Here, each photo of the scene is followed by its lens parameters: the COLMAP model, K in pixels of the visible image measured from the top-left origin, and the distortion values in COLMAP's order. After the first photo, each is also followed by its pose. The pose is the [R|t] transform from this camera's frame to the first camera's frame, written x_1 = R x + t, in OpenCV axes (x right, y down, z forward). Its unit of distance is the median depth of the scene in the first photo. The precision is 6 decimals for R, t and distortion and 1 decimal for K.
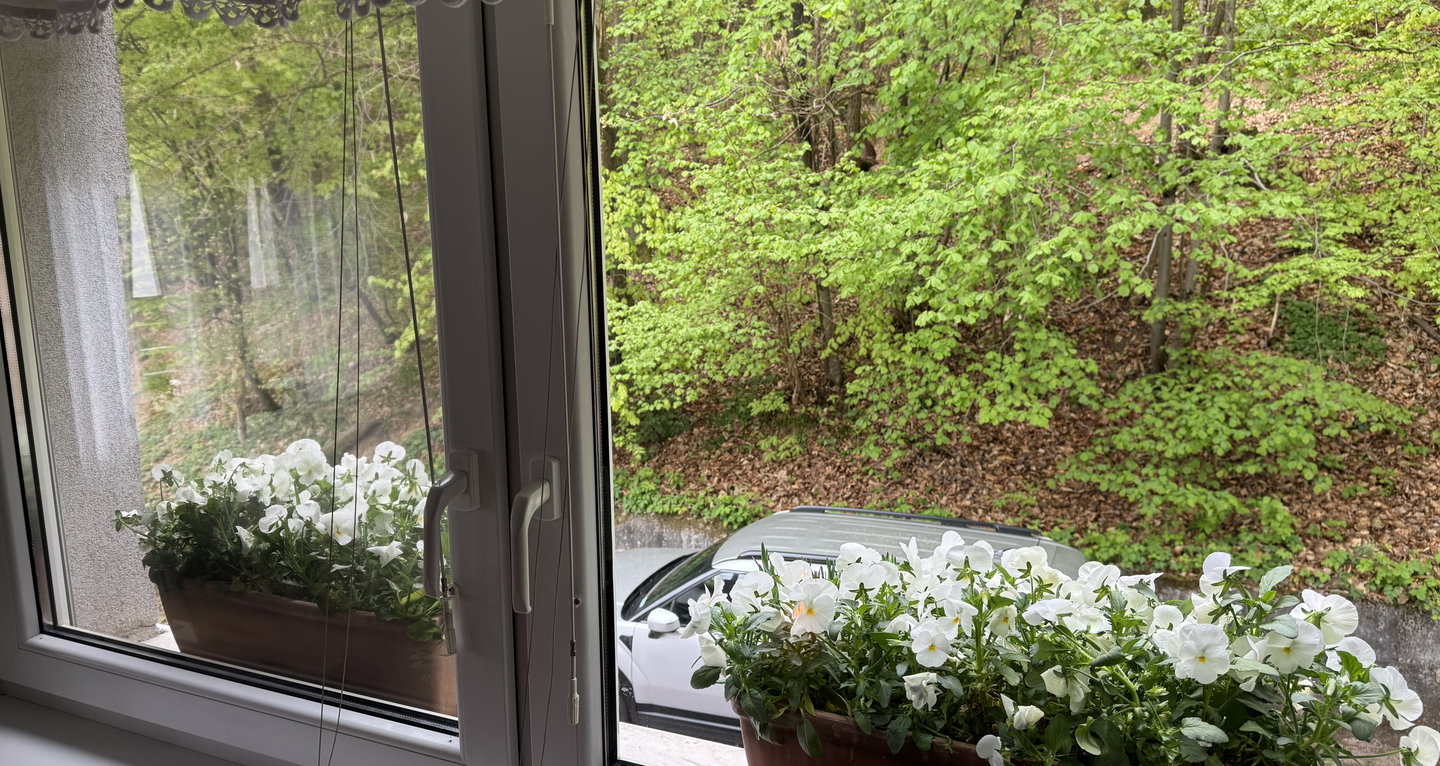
lens RADIAL K [[1008.5, 0, 739.3], [0, 1008.5, 381.6], [0, 0, 1]] dist [0.003541, -0.004172]
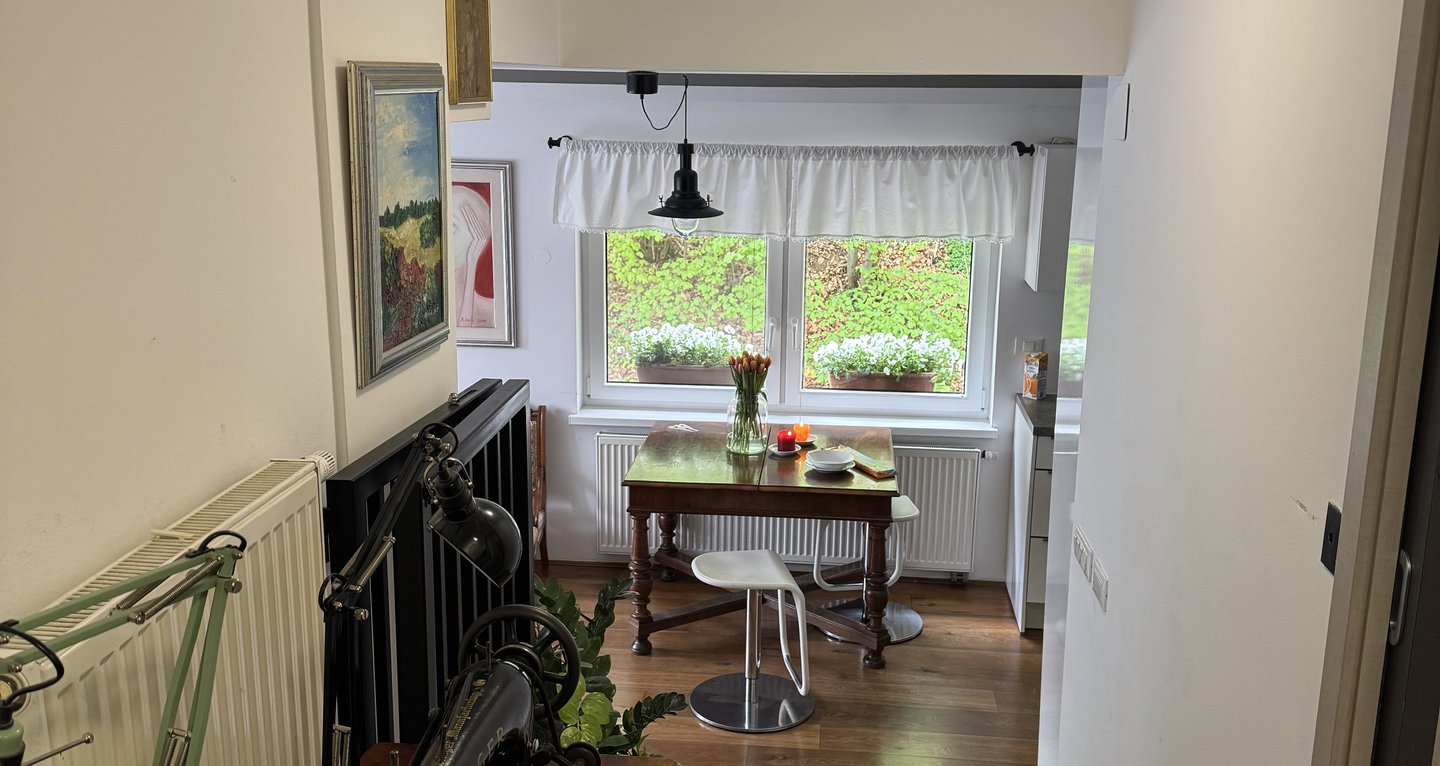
lens RADIAL K [[1309.0, 0, 720.0], [0, 1309.0, 383.0], [0, 0, 1]] dist [0.096967, -0.006255]
pose [[0.948232, -0.051150, 0.313432, -0.271143], [0.032126, 0.997331, 0.065565, -0.003587], [-0.315949, -0.052102, 0.947345, -0.518100]]
